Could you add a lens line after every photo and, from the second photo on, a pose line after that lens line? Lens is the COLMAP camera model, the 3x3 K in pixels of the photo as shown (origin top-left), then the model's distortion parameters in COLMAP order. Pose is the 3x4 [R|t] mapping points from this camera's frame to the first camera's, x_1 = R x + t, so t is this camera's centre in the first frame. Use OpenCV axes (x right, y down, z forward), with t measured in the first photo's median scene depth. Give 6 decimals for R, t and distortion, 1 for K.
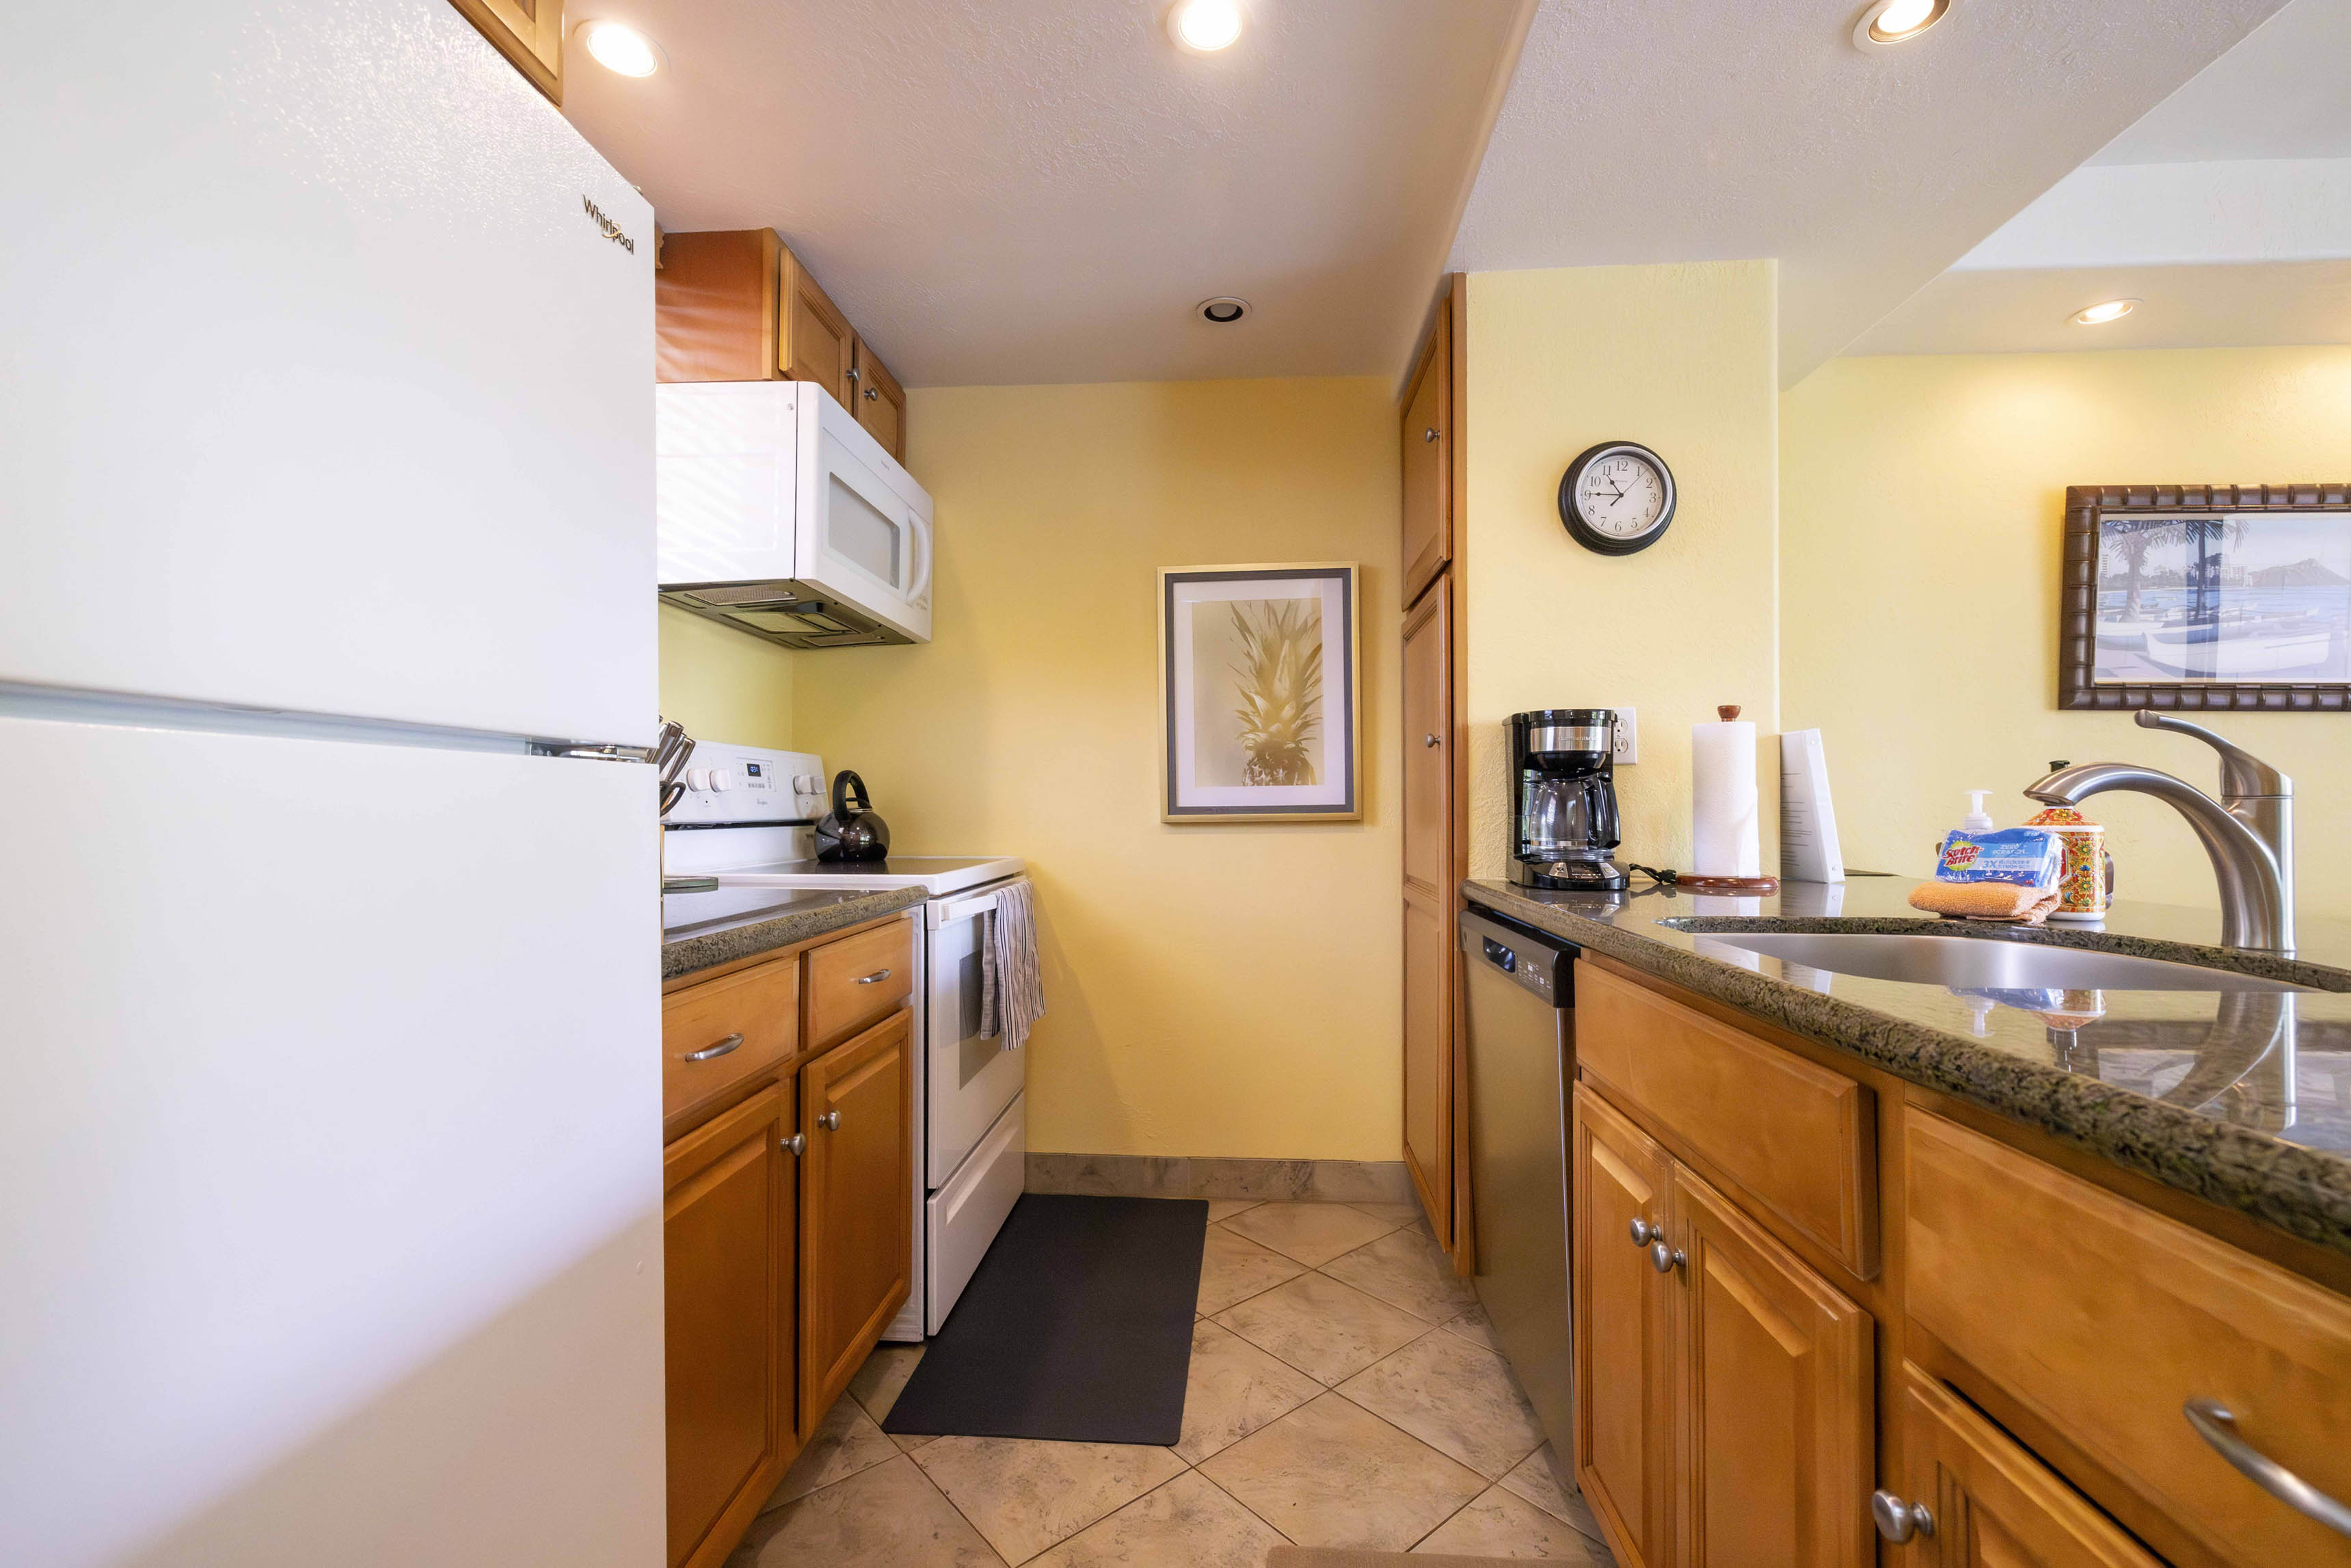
lens RADIAL K [[1018.6, 0, 1171.7], [0, 1018.6, 791.6], [0, 0, 1]] dist [-0.002632, -0.000043]
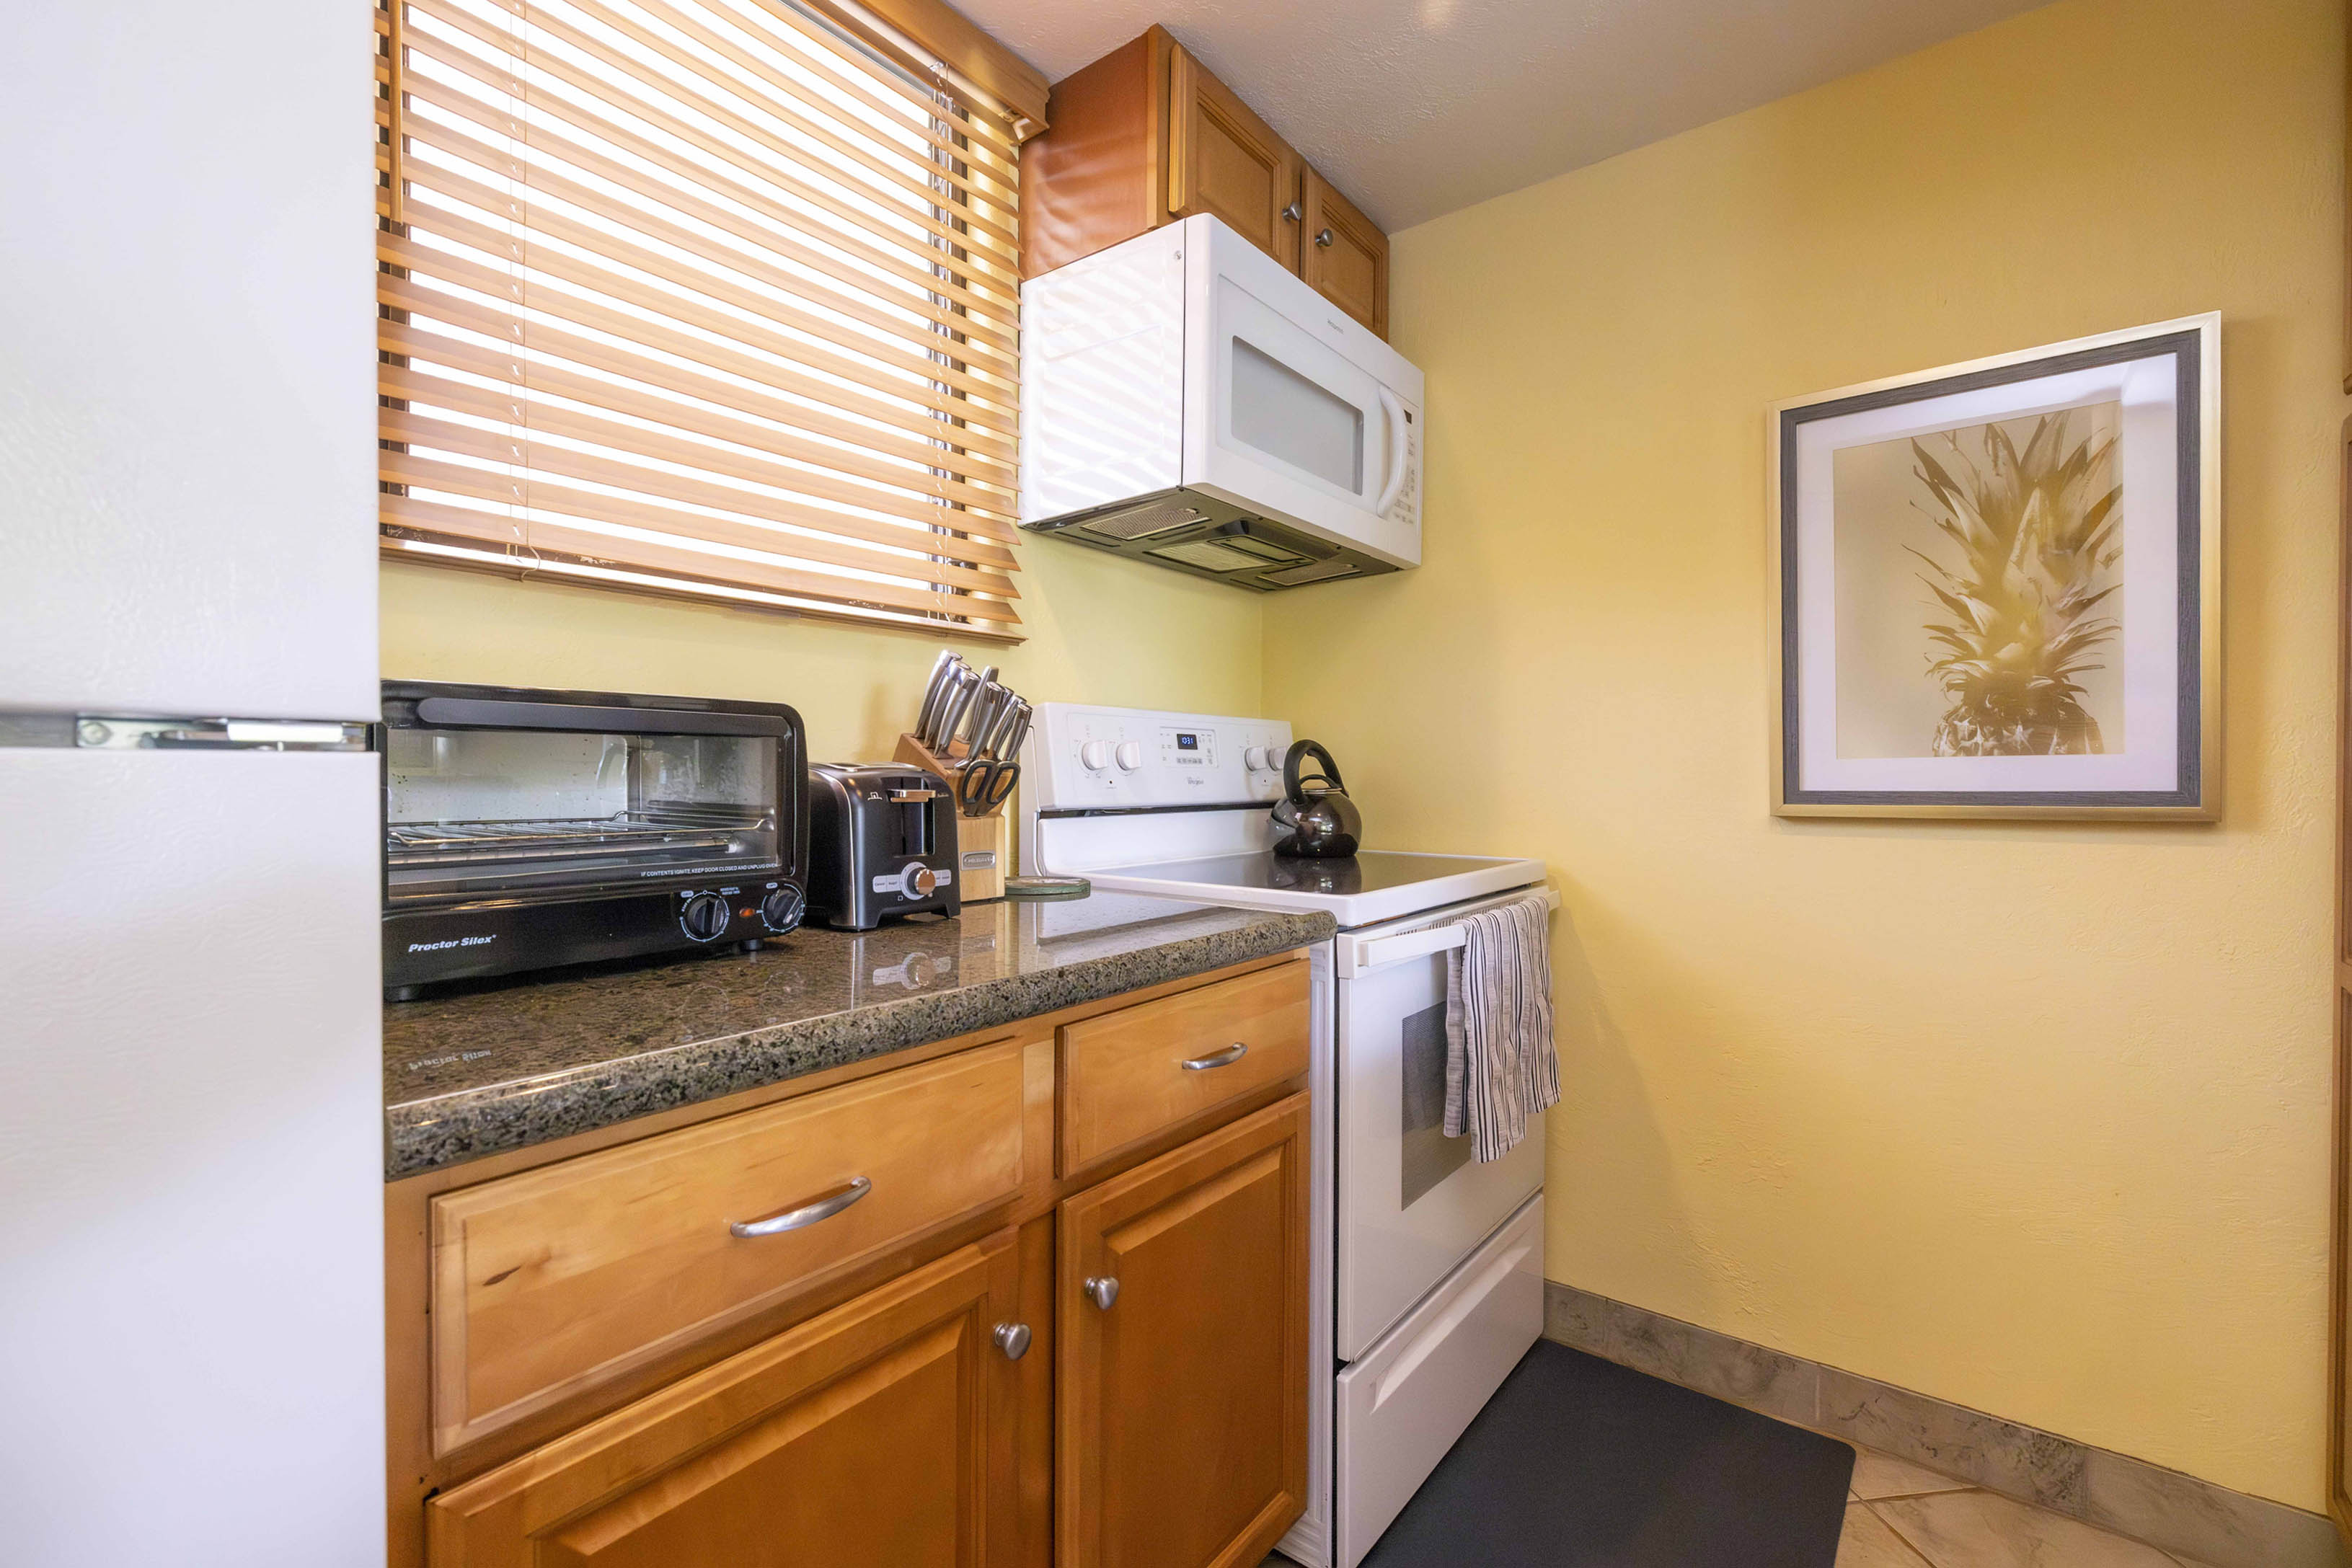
lens RADIAL K [[1019.1, 0, 1182.5], [0, 1019.1, 781.5], [0, 0, 1]] dist [-0.002632, -0.000043]
pose [[0.832541, 0.007130, -0.553918, 0.037093], [0.007152, 0.999696, 0.023617, -0.008263], [0.553917, -0.023623, 0.832236, 0.305886]]
